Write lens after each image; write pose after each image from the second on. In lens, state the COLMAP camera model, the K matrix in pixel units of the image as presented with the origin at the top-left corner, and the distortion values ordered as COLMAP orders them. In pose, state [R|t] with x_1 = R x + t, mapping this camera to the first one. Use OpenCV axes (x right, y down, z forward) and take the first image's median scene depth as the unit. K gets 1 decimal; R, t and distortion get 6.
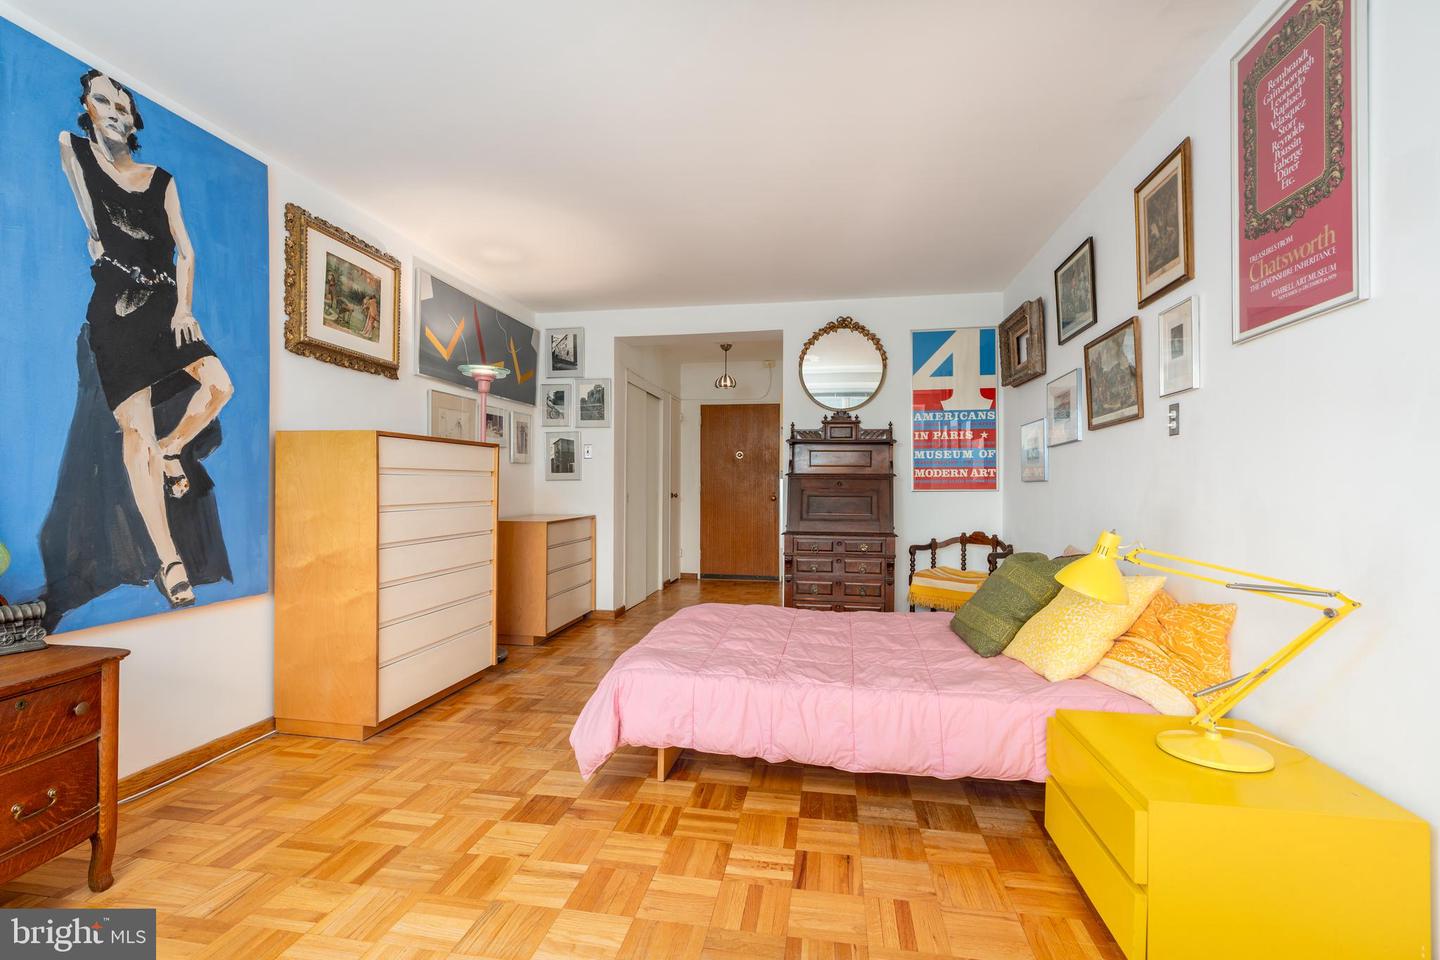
lens RADIAL K [[659.5, 0, 762.7], [0, 659.5, 485.6], [0, 0, 1]] dist [-0.008217, 0.004075]
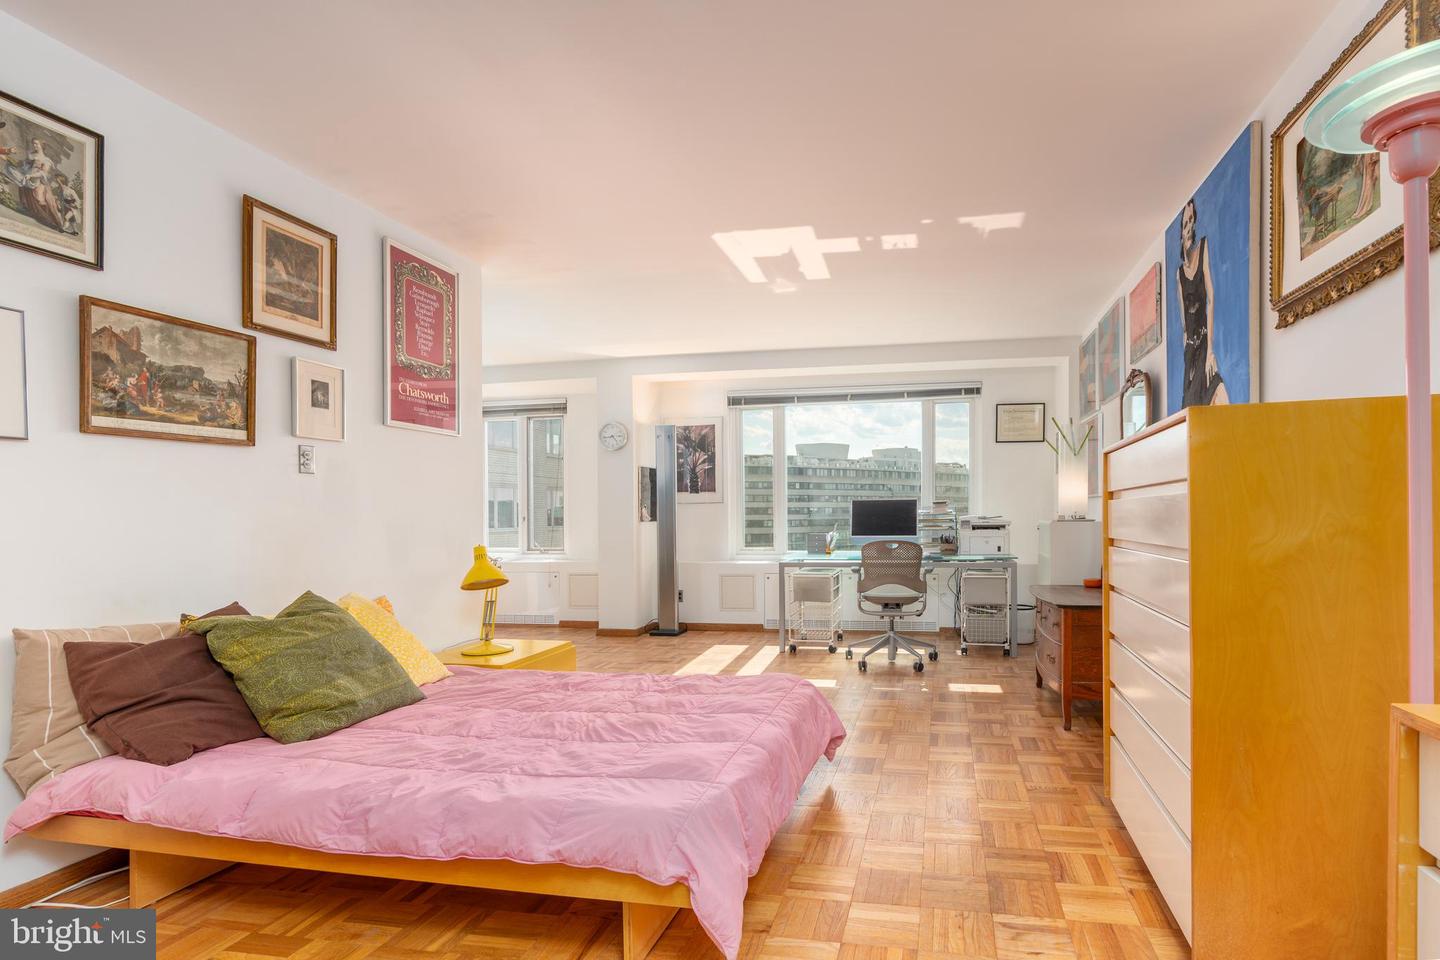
lens RADIAL K [[659.5, 0, 819.1], [0, 659.5, 522.1], [0, 0, 1]] dist [-0.008217, 0.004075]
pose [[-0.997681, 0.007692, 0.067626, -0.318694], [0.008572, 0.999882, 0.012733, -0.008010], [-0.067520, 0.013284, -0.997629, 2.153059]]
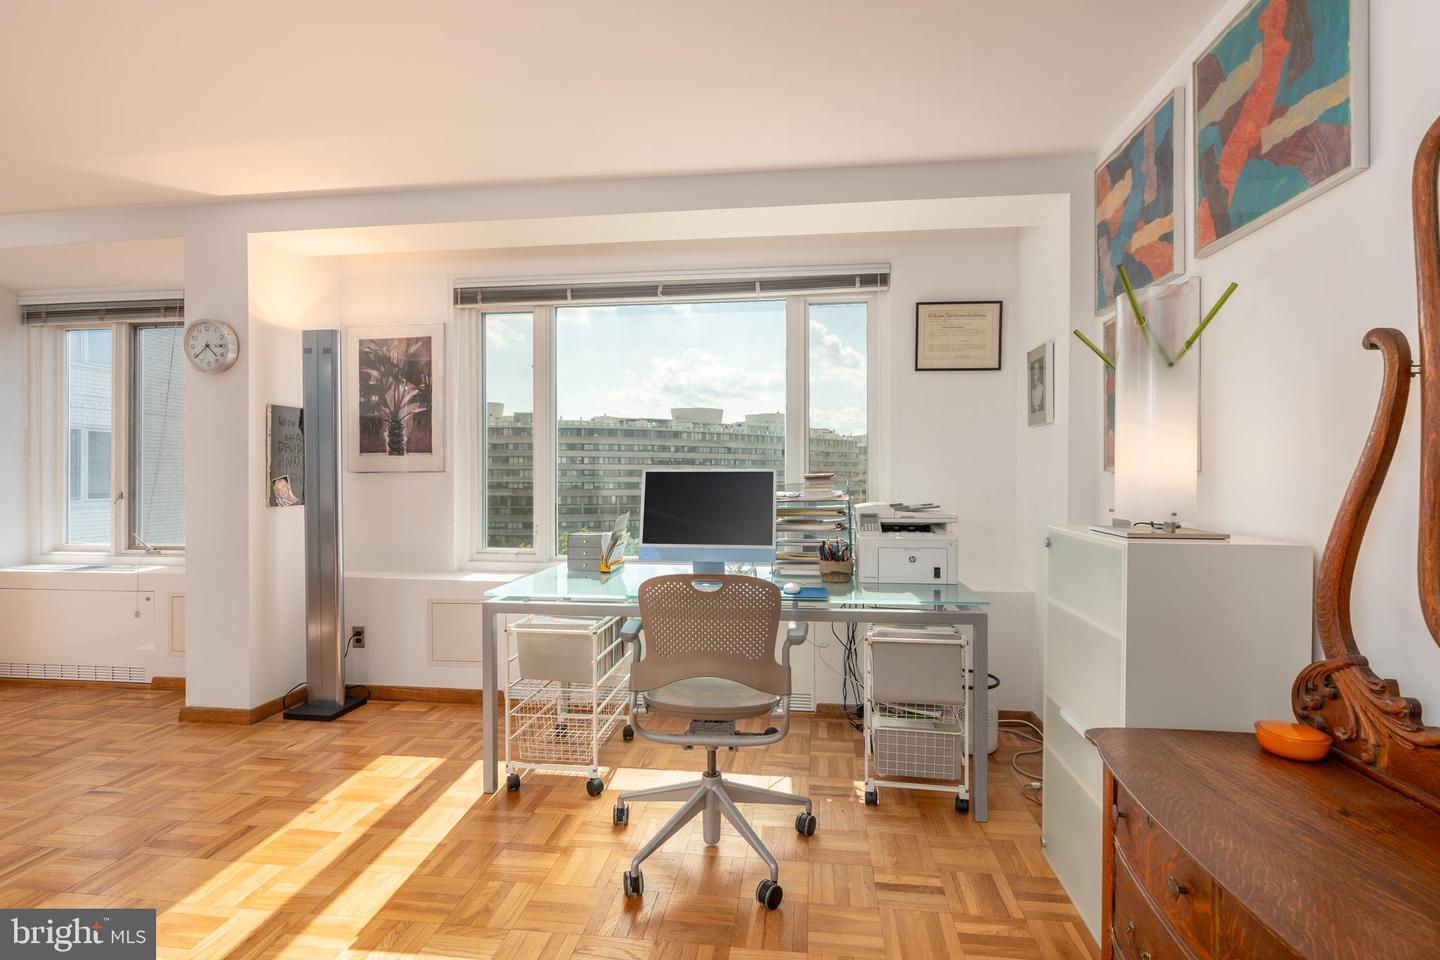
lens RADIAL K [[659.5, 0, 757.6], [0, 659.5, 476.4], [0, 0, 1]] dist [-0.008217, 0.004075]
pose [[-0.999392, 0.002376, -0.034781, -0.438280], [0.002420, 0.999996, -0.001225, -0.045739], [0.034777, -0.001308, -0.999394, 0.959422]]
